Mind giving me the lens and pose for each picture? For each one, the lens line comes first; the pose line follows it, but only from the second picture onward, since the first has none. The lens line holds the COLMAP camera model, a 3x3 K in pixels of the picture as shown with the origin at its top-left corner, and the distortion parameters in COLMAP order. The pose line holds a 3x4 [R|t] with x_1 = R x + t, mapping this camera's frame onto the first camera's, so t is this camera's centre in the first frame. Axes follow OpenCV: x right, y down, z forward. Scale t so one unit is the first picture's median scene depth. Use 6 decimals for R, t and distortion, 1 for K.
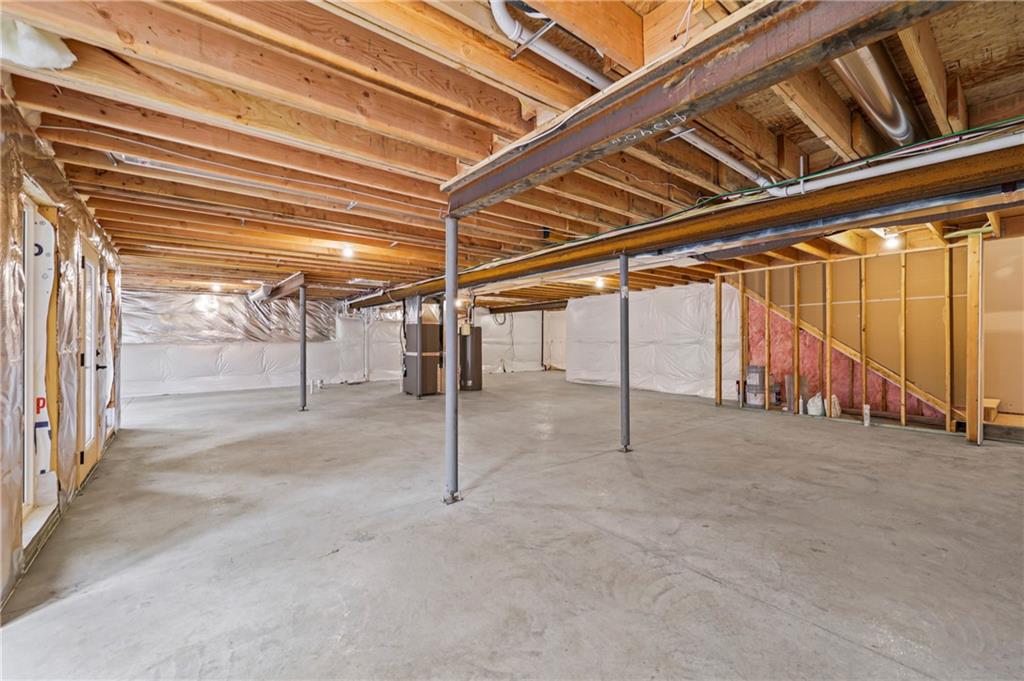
lens RADIAL K [[419.0, 0, 512.0], [0, 419.0, 340.5], [0, 0, 1]] dist [0.000129, -0.000030]
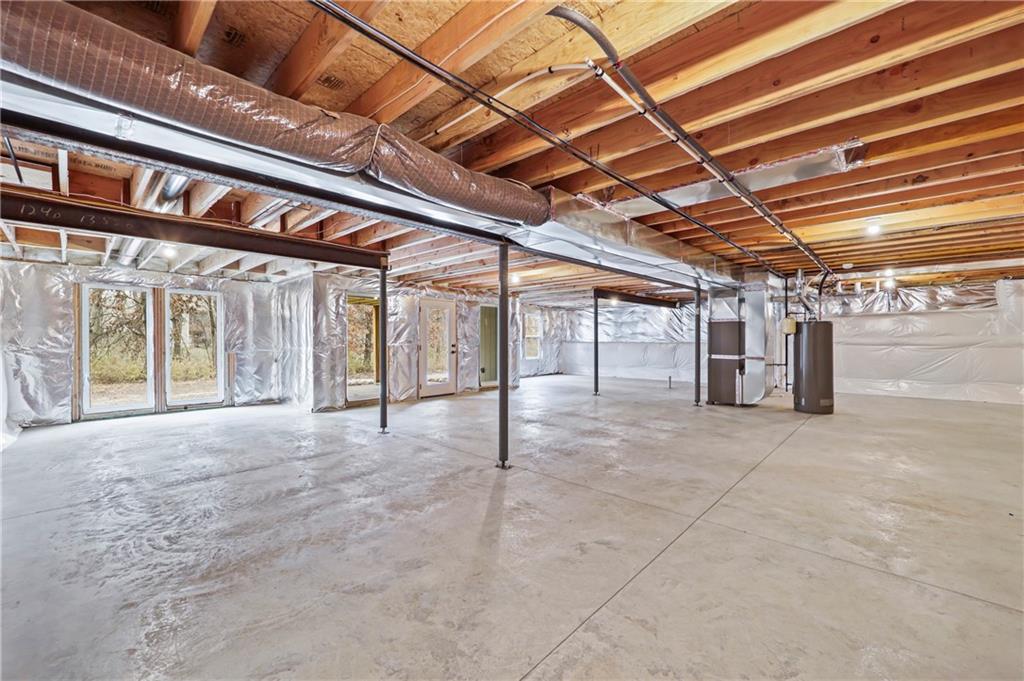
lens RADIAL K [[419.0, 0, 512.0], [0, 419.0, 340.5], [0, 0, 1]] dist [0.000129, -0.000030]
pose [[0.135770, 0.002424, -0.990737, 0.583276], [0.001787, 0.999995, 0.002691, -0.004045], [0.990739, -0.002136, 0.135765, 0.447806]]
